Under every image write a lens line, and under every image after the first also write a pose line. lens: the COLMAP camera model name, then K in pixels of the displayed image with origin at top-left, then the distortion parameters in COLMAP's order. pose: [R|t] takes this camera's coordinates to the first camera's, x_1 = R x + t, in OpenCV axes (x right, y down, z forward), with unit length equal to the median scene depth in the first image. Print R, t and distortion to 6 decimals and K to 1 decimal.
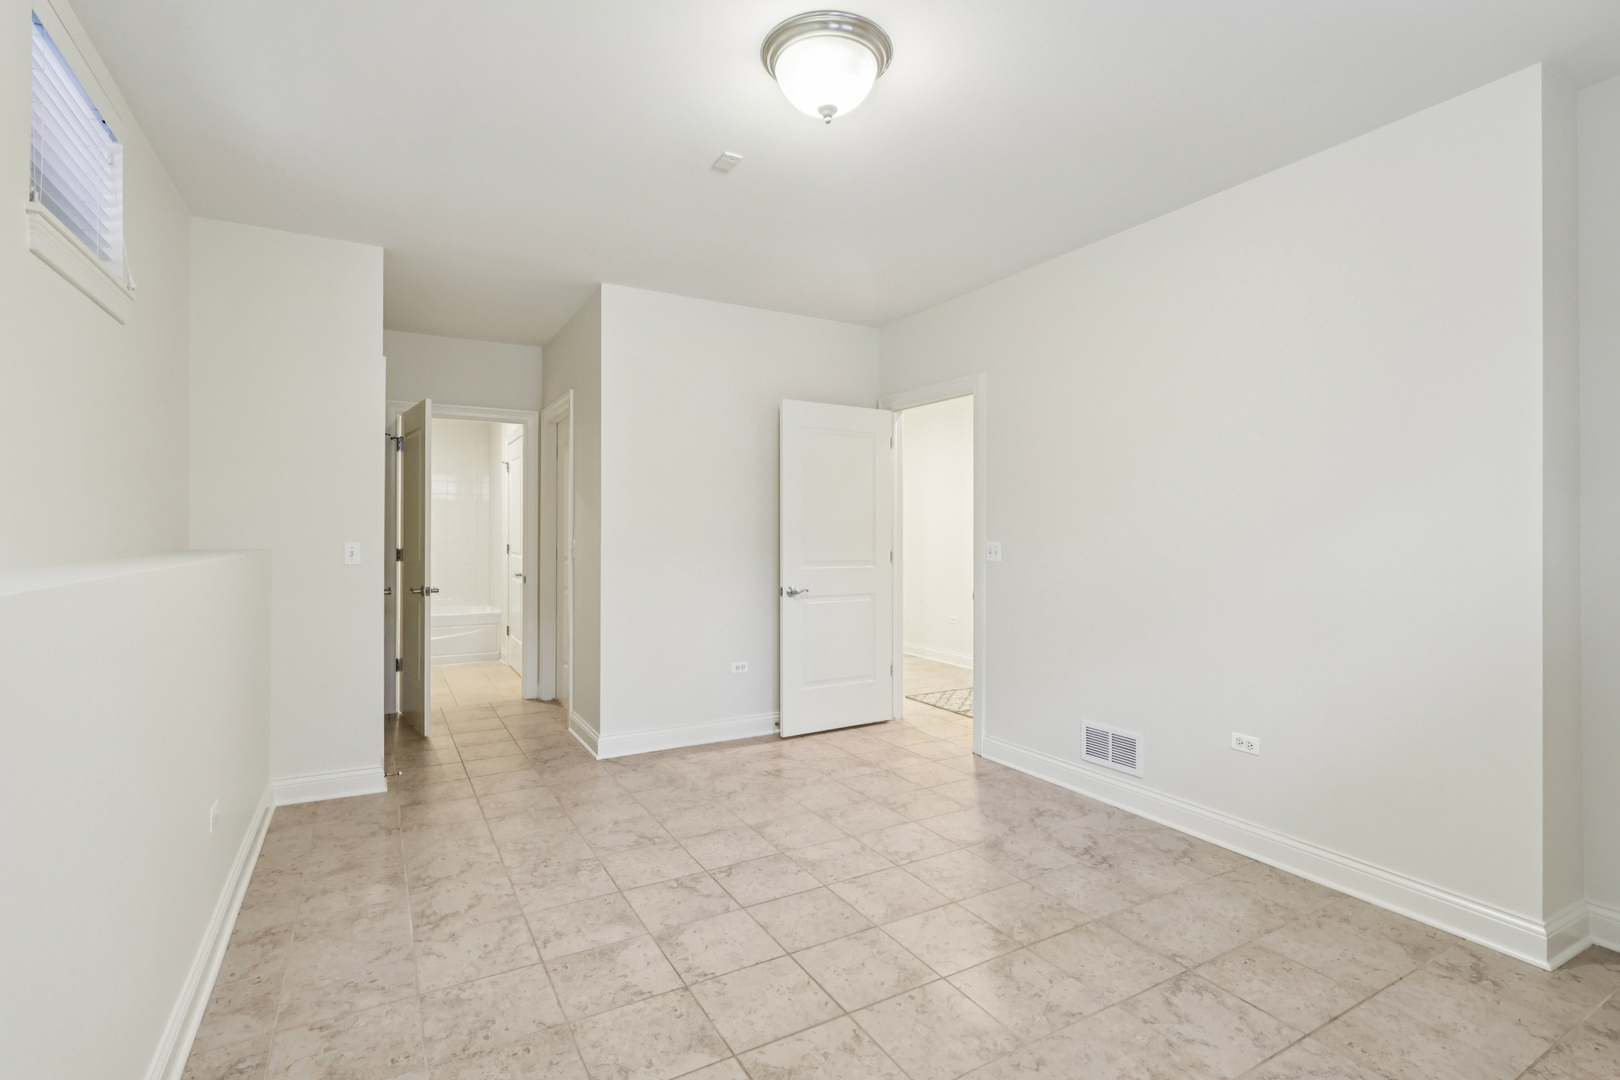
lens RADIAL K [[755.8, 0, 811.4], [0, 755.8, 538.4], [0, 0, 1]] dist [-0.002767, -0.000576]
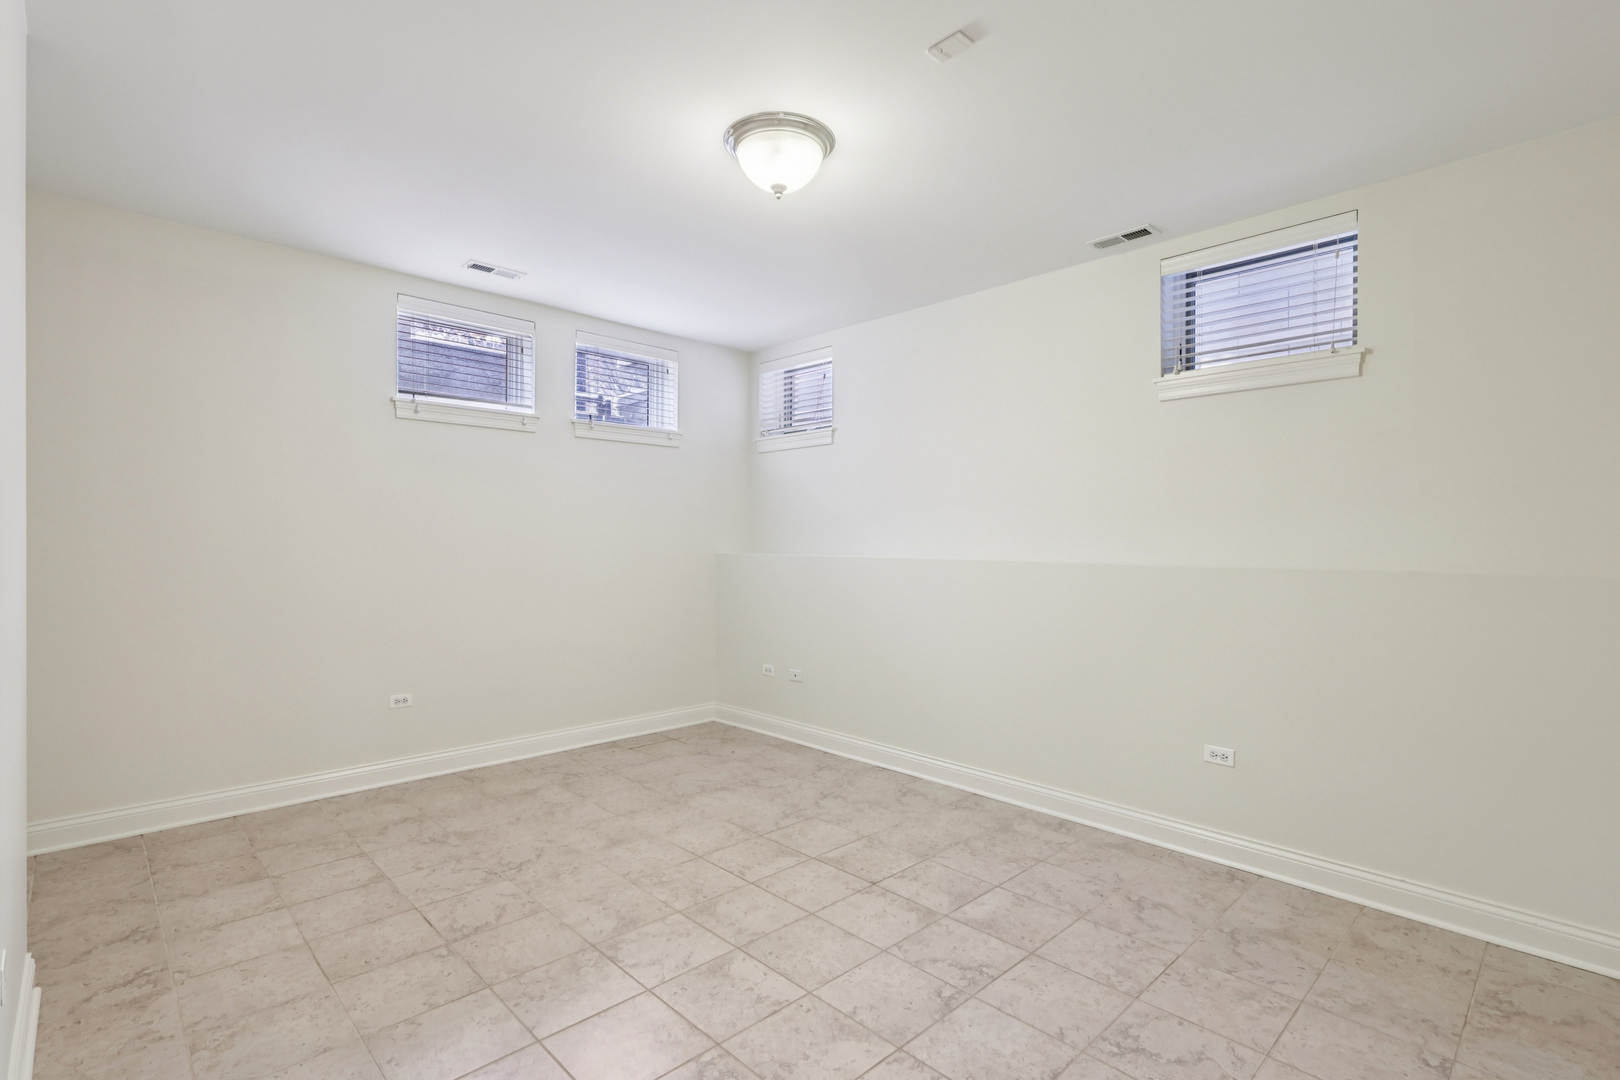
lens RADIAL K [[755.8, 0, 808.5], [0, 755.8, 542.3], [0, 0, 1]] dist [-0.002767, -0.000576]
pose [[-0.970224, -0.009230, -0.242032, 0.246652], [-0.011346, 0.999909, 0.007352, -0.018129], [0.241942, 0.009879, -0.970240, 2.021252]]
